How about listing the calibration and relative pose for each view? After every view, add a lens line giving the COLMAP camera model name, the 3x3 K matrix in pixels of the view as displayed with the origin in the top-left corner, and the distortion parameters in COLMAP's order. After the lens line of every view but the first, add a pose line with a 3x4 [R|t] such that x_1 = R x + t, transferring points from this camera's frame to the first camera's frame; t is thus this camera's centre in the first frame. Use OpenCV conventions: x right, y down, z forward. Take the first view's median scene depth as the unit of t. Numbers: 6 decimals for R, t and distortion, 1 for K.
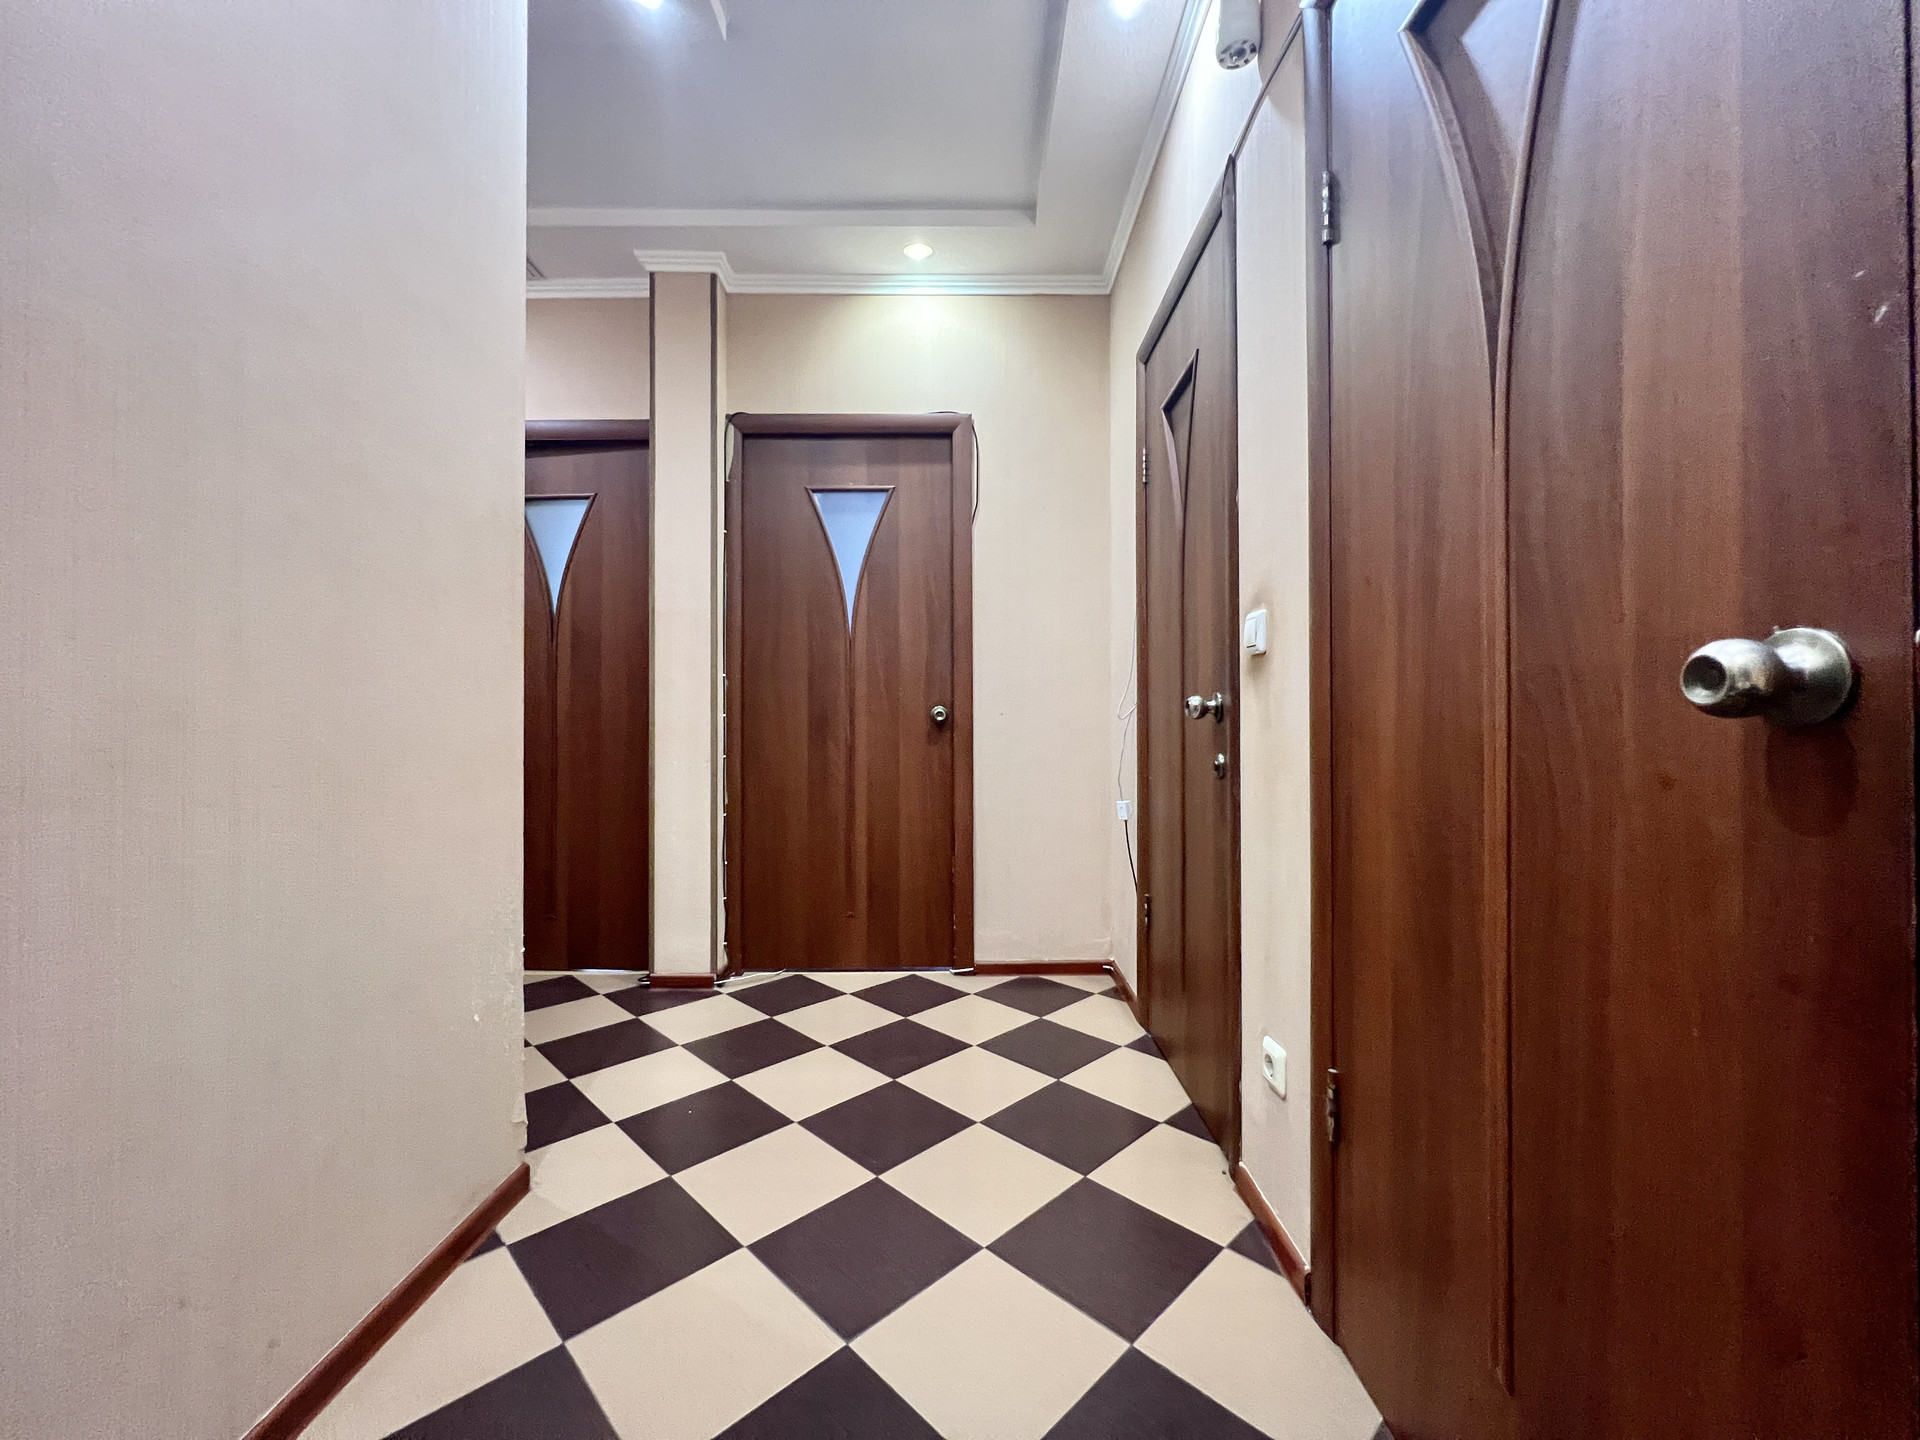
lens RADIAL K [[763.5, 0, 958.9], [0, 763.5, 722.3], [0, 0, 1]] dist [-0.001831, 0.000376]
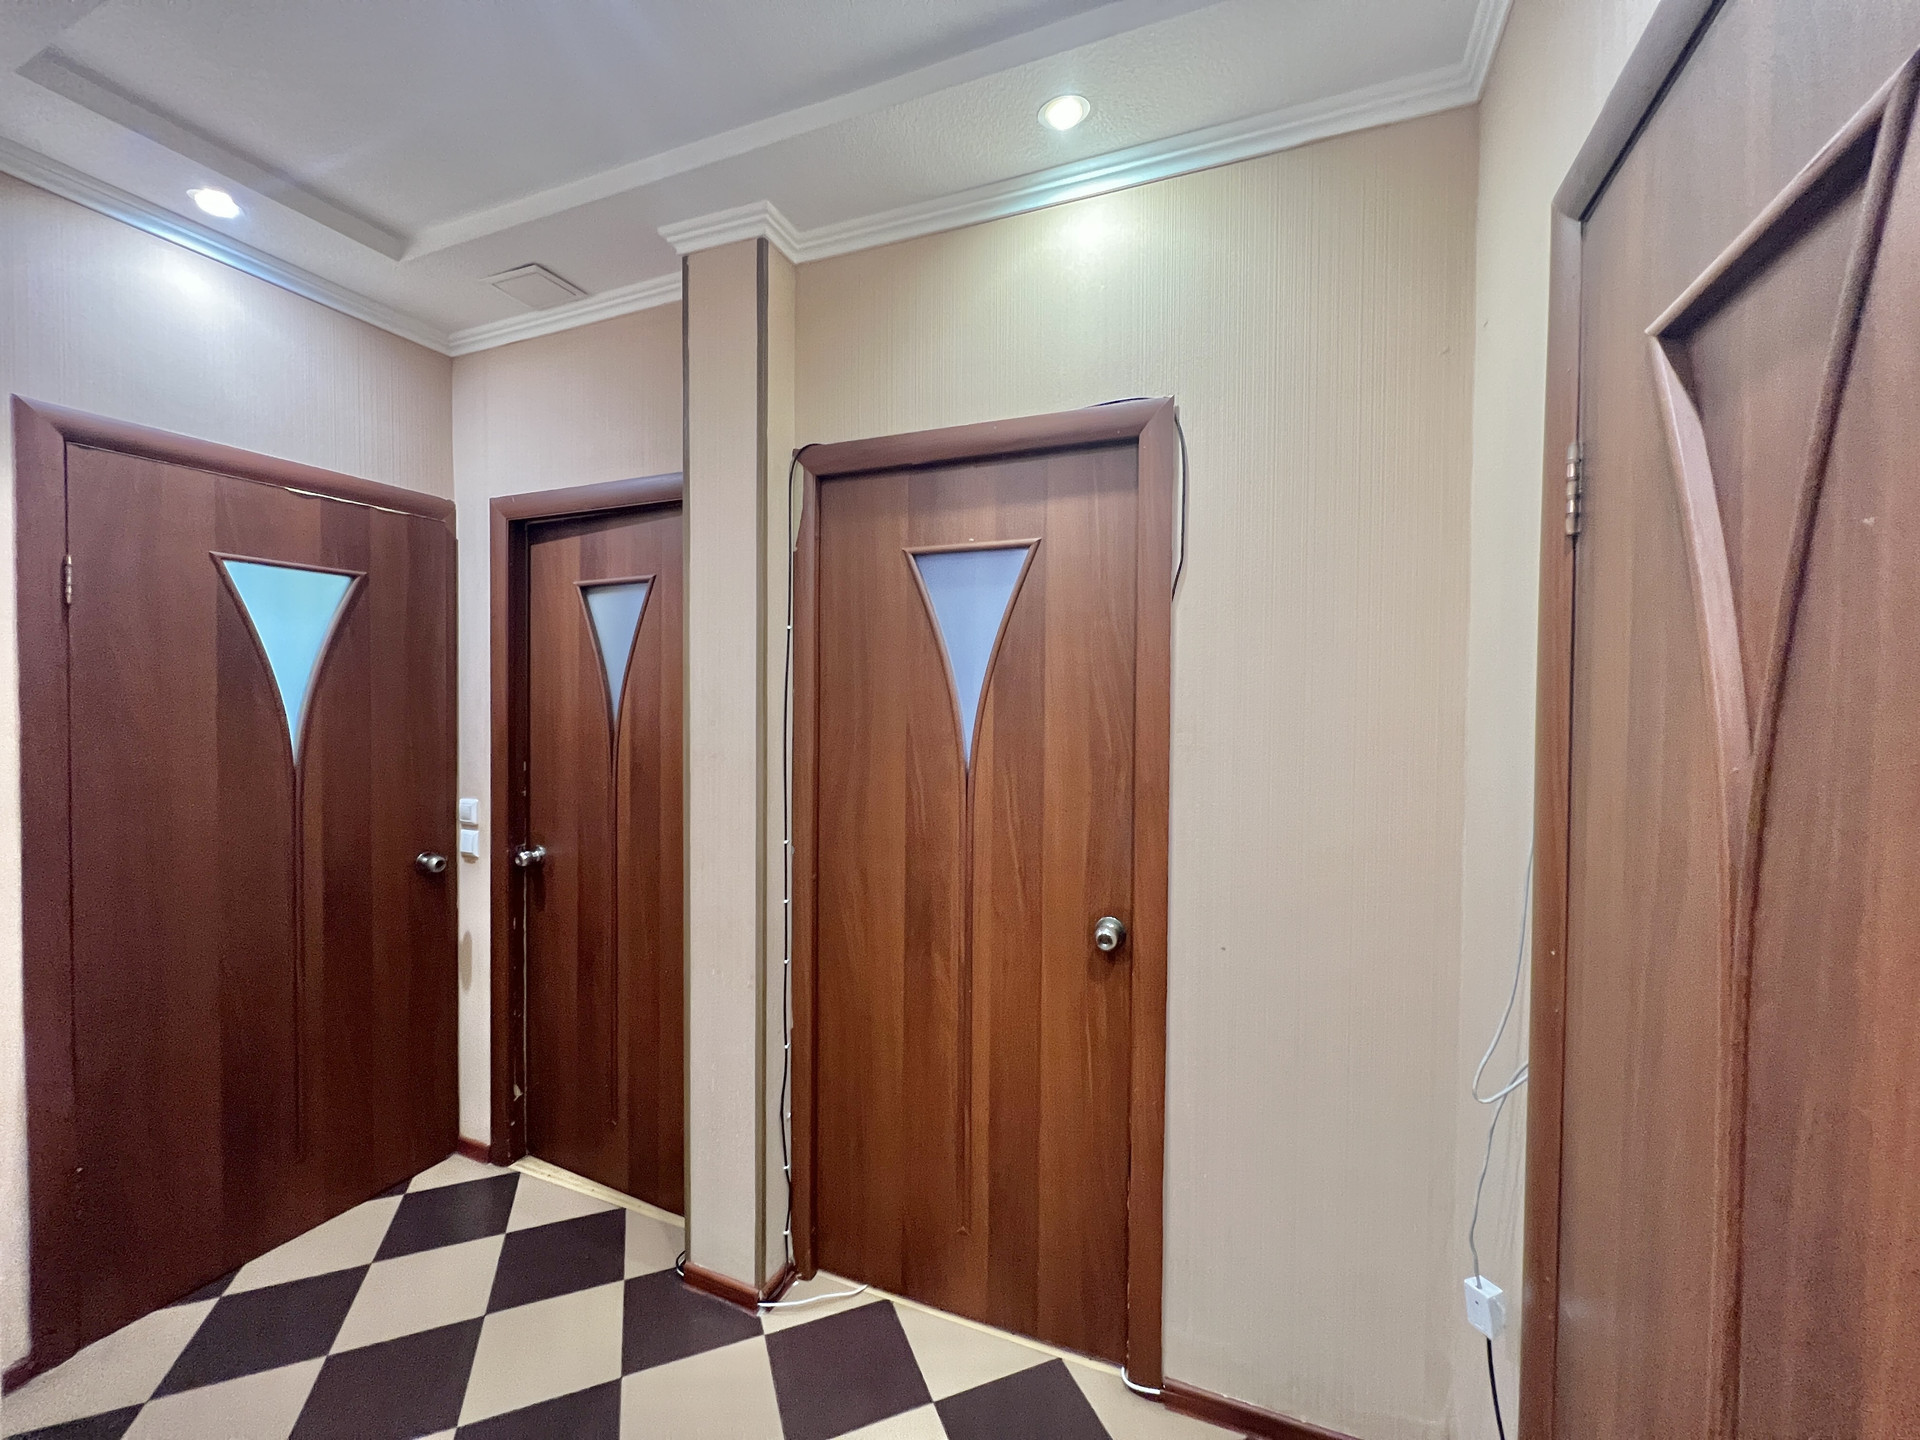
lens RADIAL K [[763.5, 0, 963.2], [0, 763.5, 713.4], [0, 0, 1]] dist [-0.001831, 0.000376]
pose [[0.921534, 0.019437, -0.387810, 0.092904], [-0.010079, 0.999607, 0.026151, -0.190240], [0.388166, -0.020191, 0.921368, 0.434746]]
